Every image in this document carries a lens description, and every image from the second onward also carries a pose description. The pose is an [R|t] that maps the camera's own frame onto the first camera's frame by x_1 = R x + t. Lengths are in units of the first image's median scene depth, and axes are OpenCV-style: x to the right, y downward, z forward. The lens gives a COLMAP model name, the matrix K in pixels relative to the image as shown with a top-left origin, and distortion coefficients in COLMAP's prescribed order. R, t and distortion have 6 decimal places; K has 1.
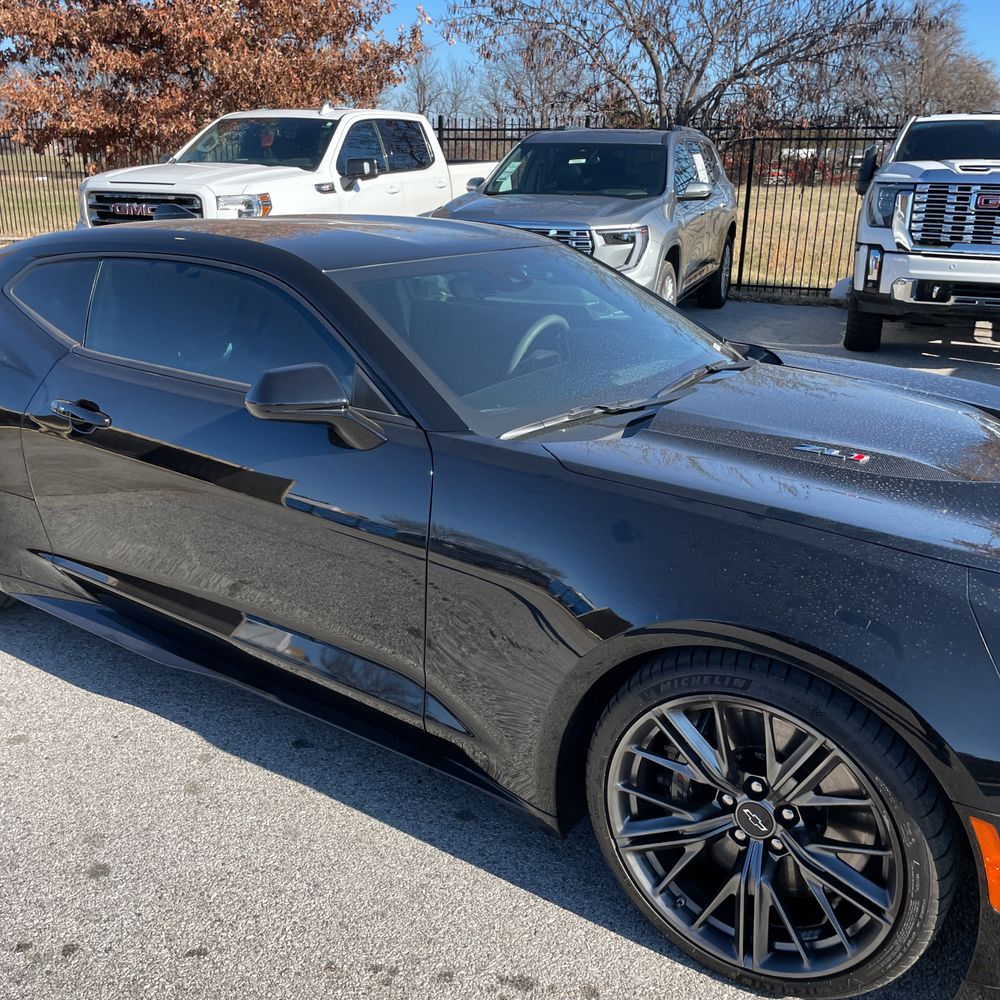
lens RADIAL K [[992.8, 0, 500.0], [0, 992.8, 500.0], [0, 0, 1]] dist [0.093153, -0.133517]
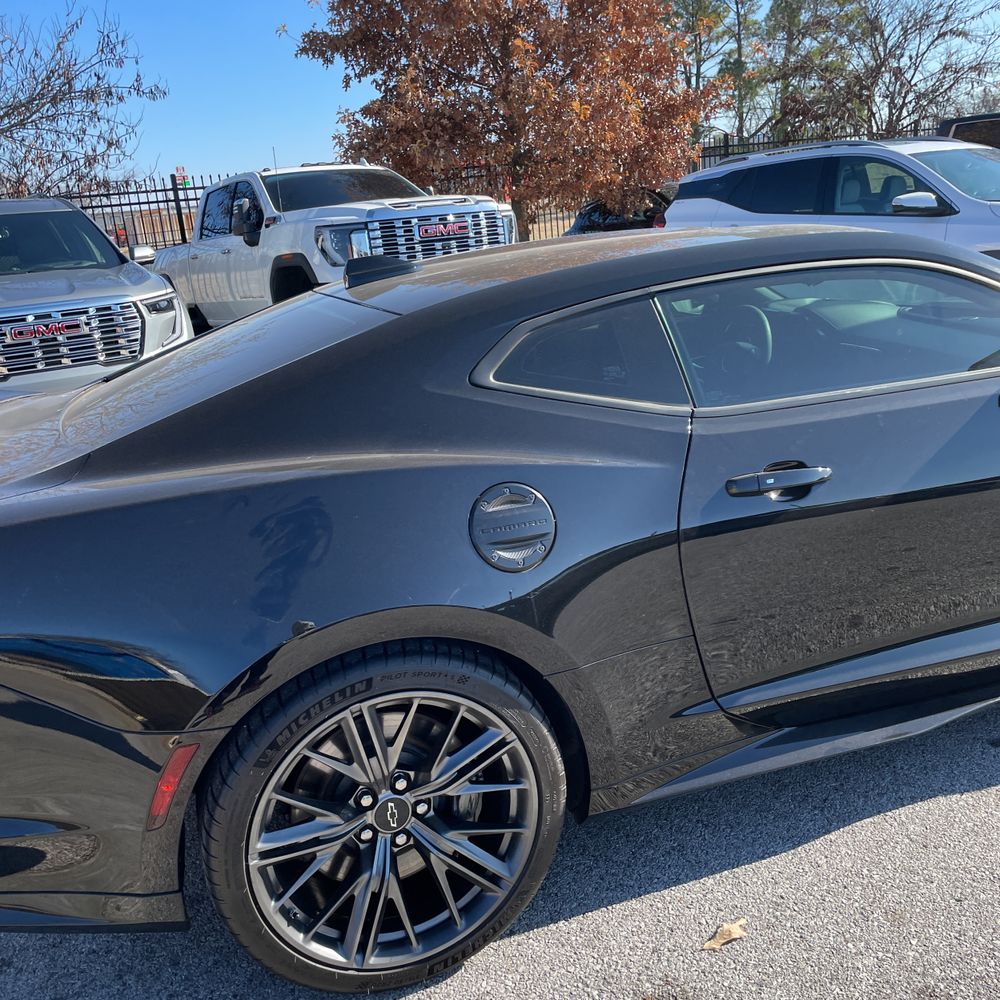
lens RADIAL K [[1008.6, 0, 483.9], [0, 1008.6, 486.3], [0, 0, 1]] dist [0.063190, -0.102401]
pose [[0.602180, -0.278882, 0.748067, -0.419890], [0.345800, 0.935659, 0.070455, -0.079601], [-0.719585, 0.216255, 0.659873, 0.245022]]
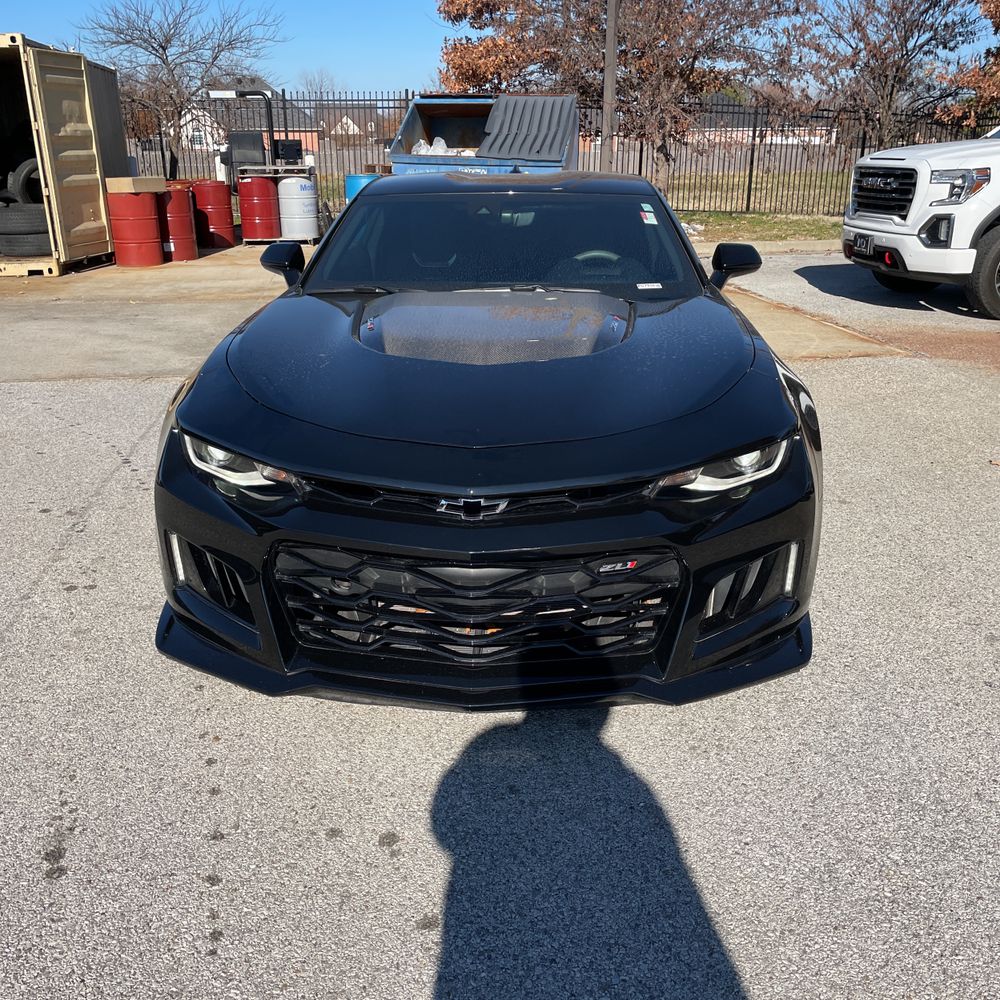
lens RADIAL K [[1001.1, 0, 500.8], [0, 1001.1, 515.3], [0, 0, 1]] dist [0.084504, -0.120331]
pose [[0.503798, 0.282385, -0.816362, 0.491700], [-0.264904, 0.950029, 0.165142, -0.020079], [0.822200, 0.133059, 0.553428, 0.107440]]
